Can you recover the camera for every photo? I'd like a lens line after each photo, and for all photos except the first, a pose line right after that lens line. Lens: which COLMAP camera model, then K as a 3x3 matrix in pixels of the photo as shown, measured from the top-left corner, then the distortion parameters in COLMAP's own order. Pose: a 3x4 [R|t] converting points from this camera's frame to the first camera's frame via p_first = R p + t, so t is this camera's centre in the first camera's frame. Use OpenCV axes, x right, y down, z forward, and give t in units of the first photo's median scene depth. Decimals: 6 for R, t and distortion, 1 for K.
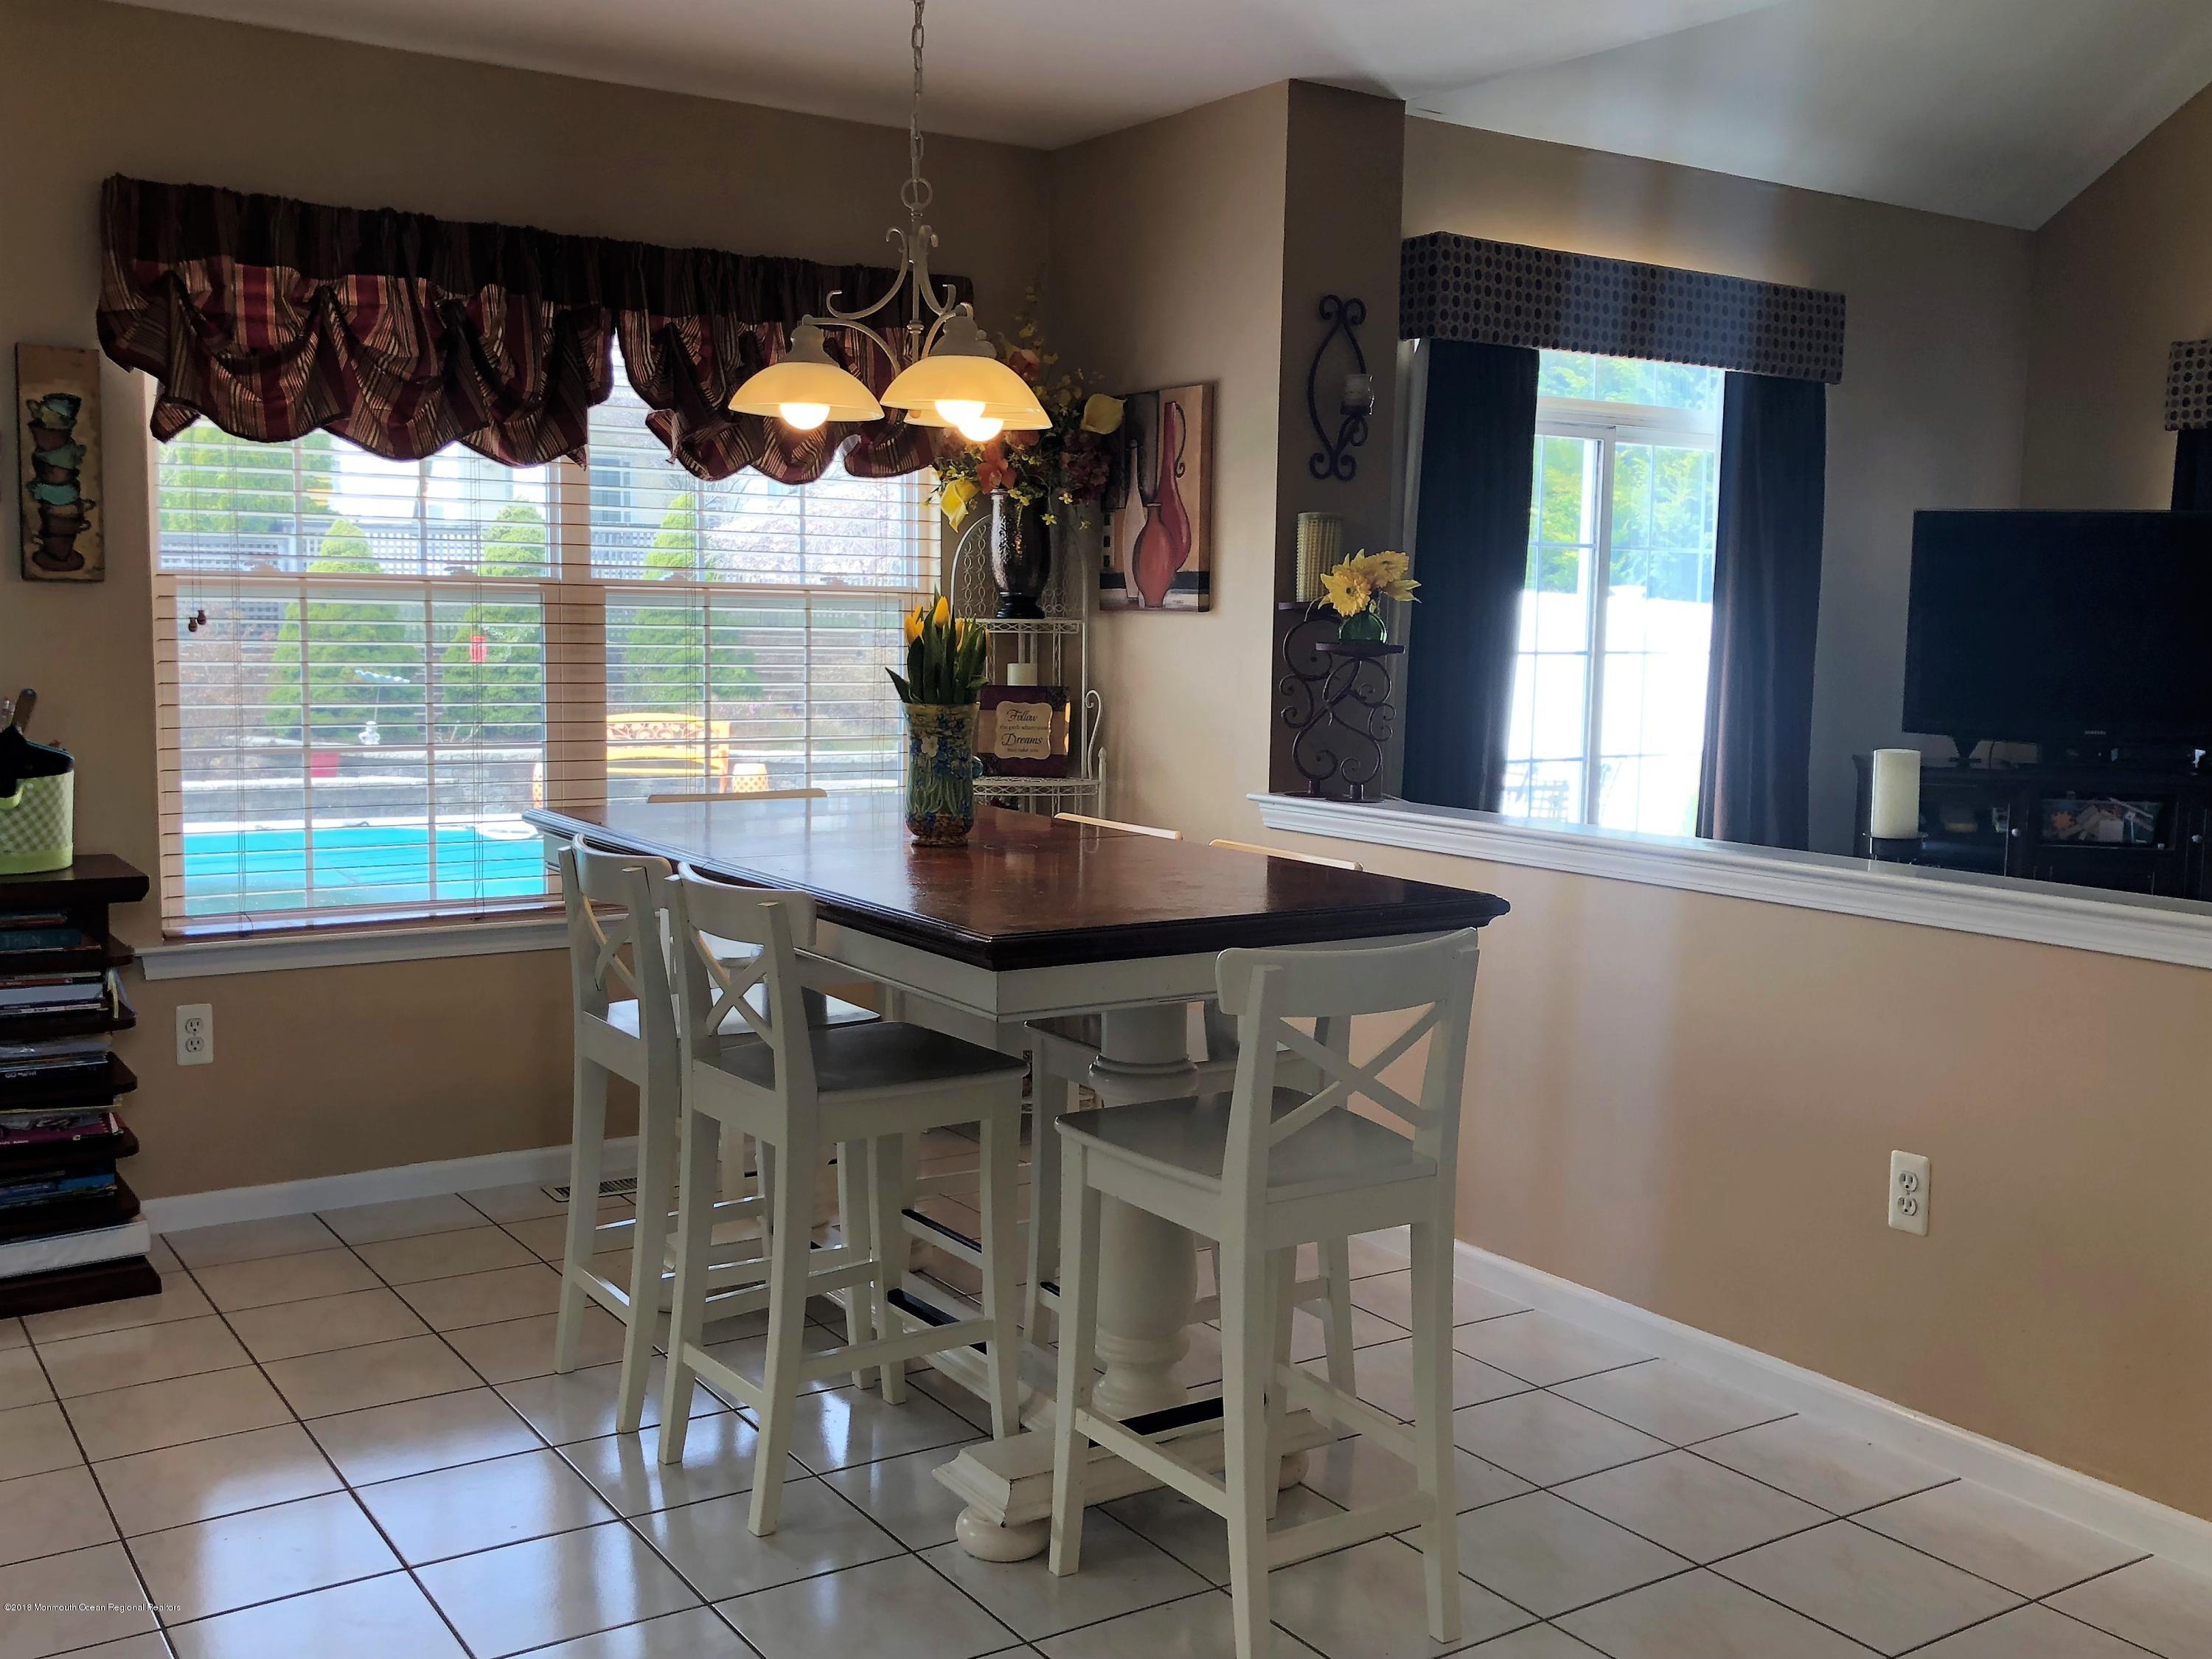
lens RADIAL K [[2115.1, 0, 1100.2], [0, 2115.1, 827.4], [0, 0, 1]] dist [0.055515, 0.000000]
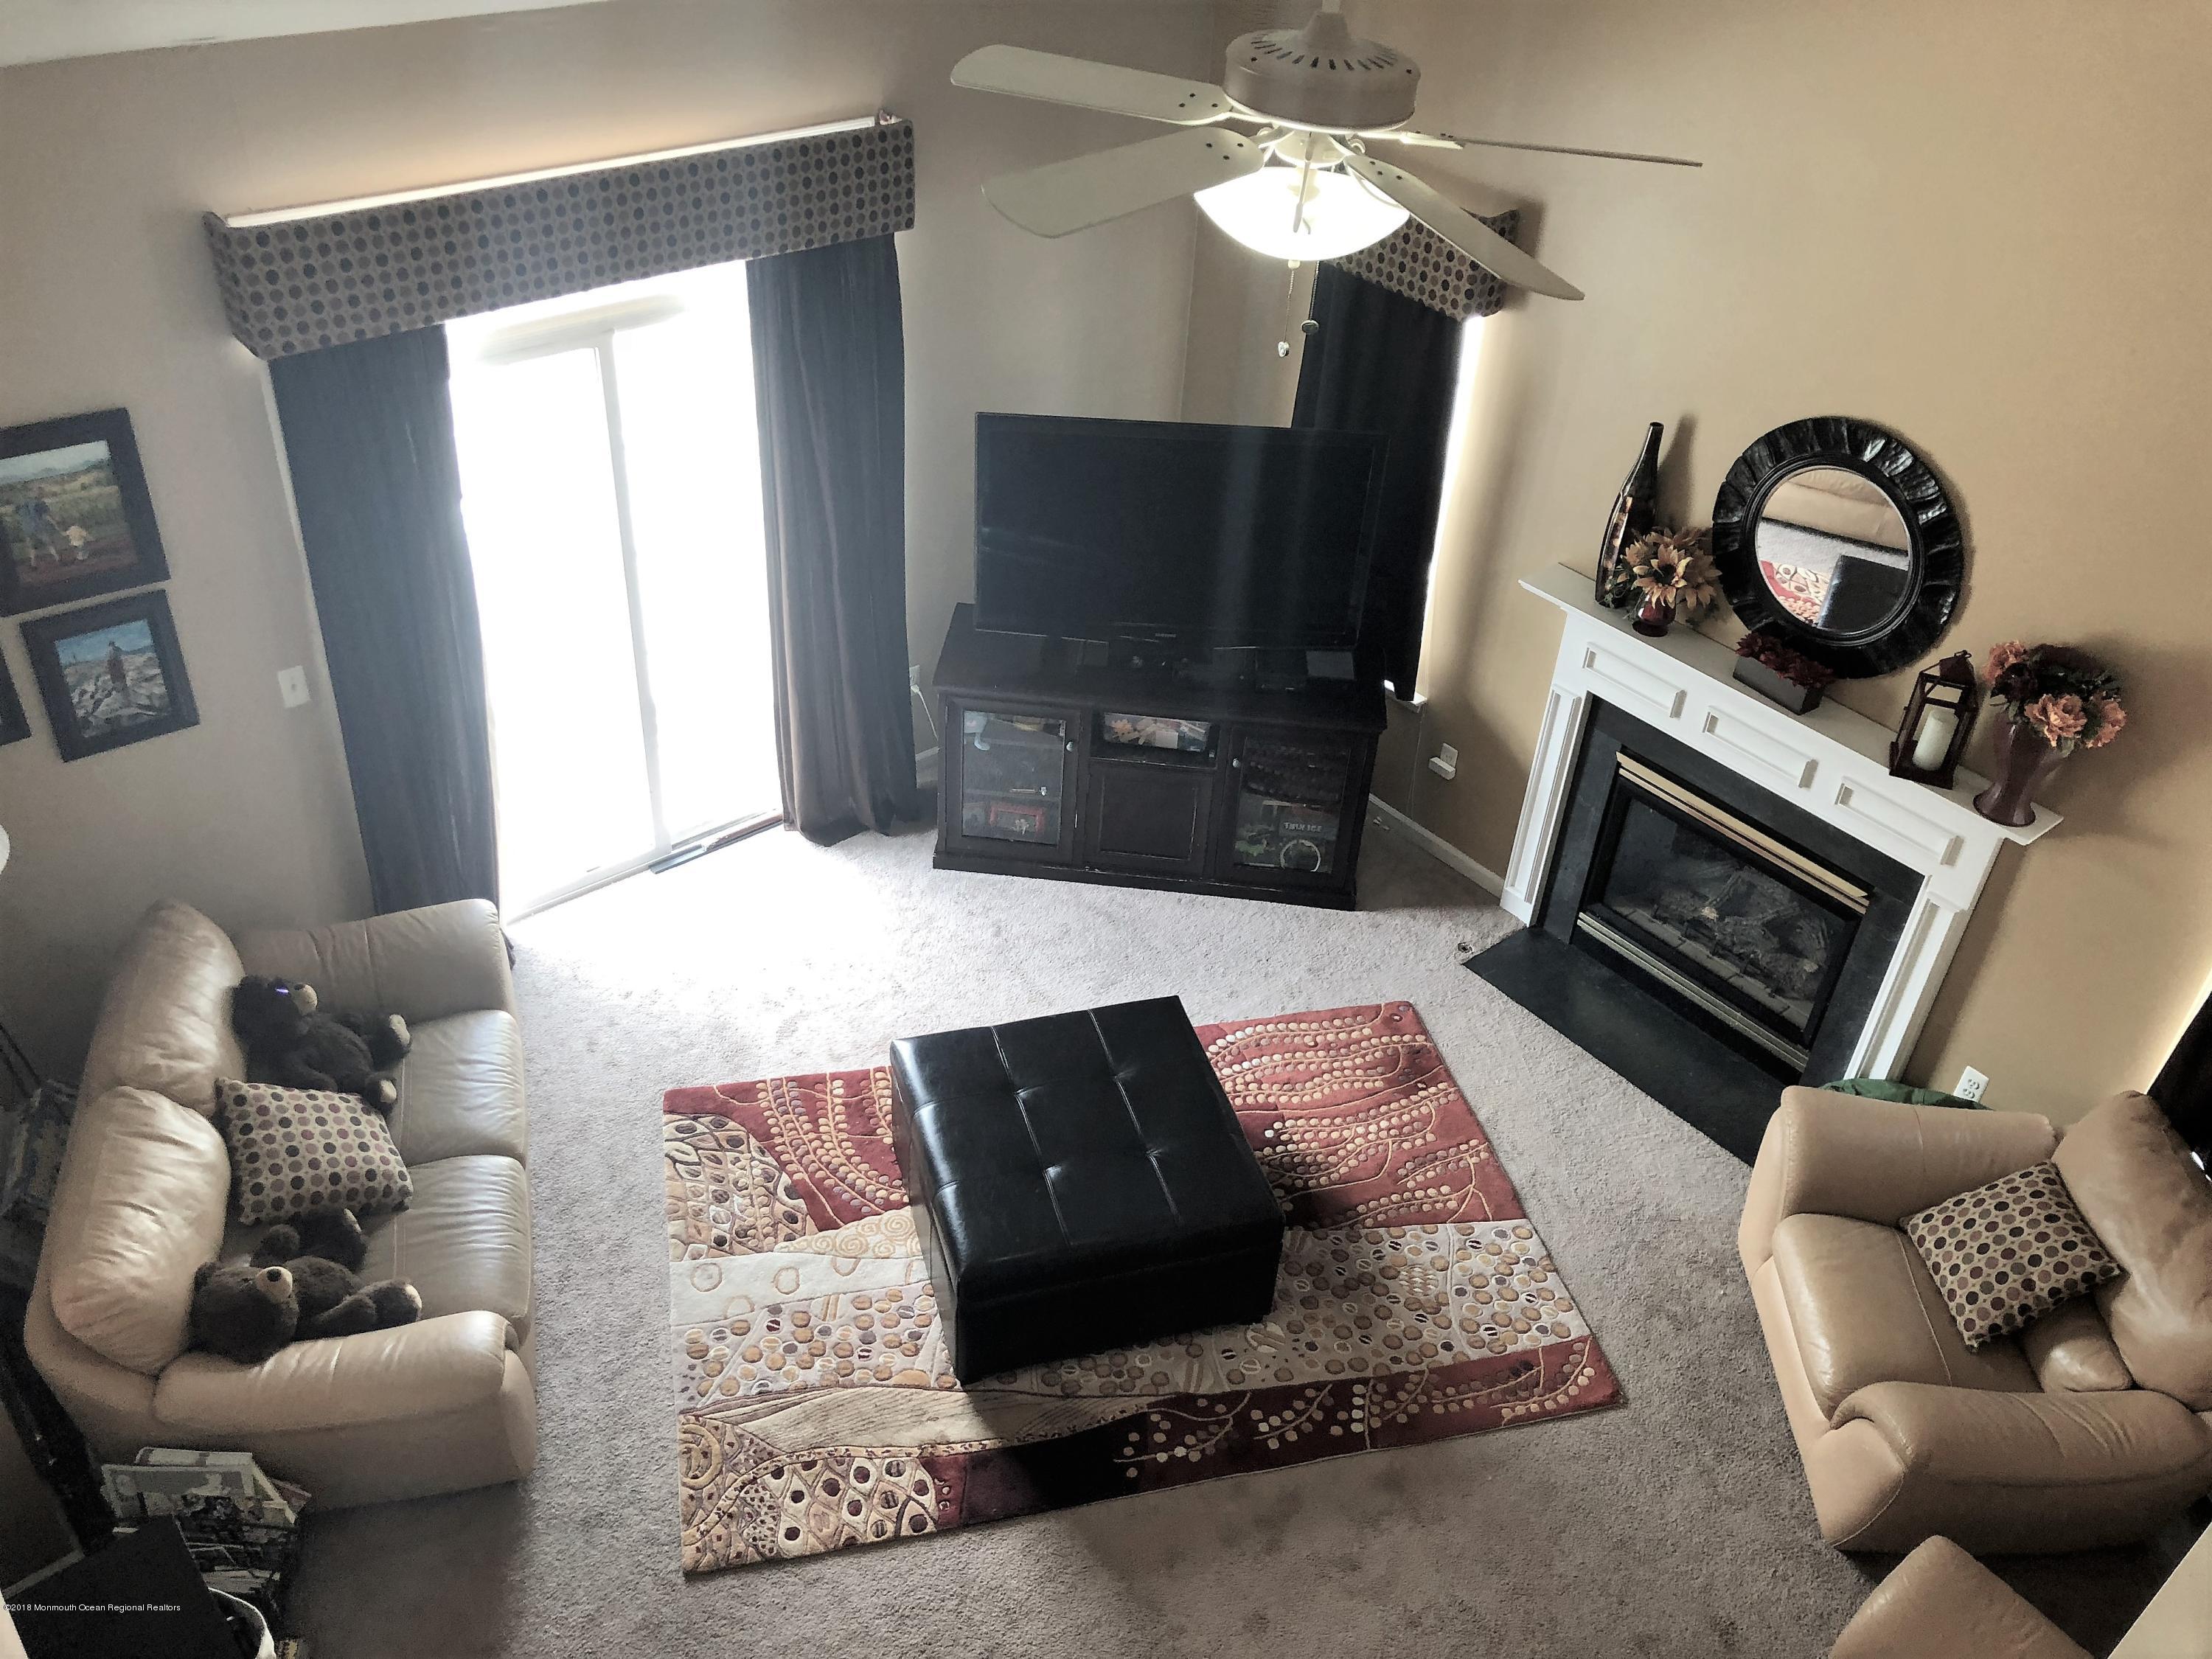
lens RADIAL K [[1810.7, 0, 1114.0], [0, 1810.7, 815.6], [0, 0, 1]] dist [0.045882, -0.058927]
pose [[0.992448, -0.041454, 0.115448, 0.388290], [-0.023293, 0.860353, 0.509165, -0.440001], [-0.120433, -0.508009, 0.852891, 0.298584]]
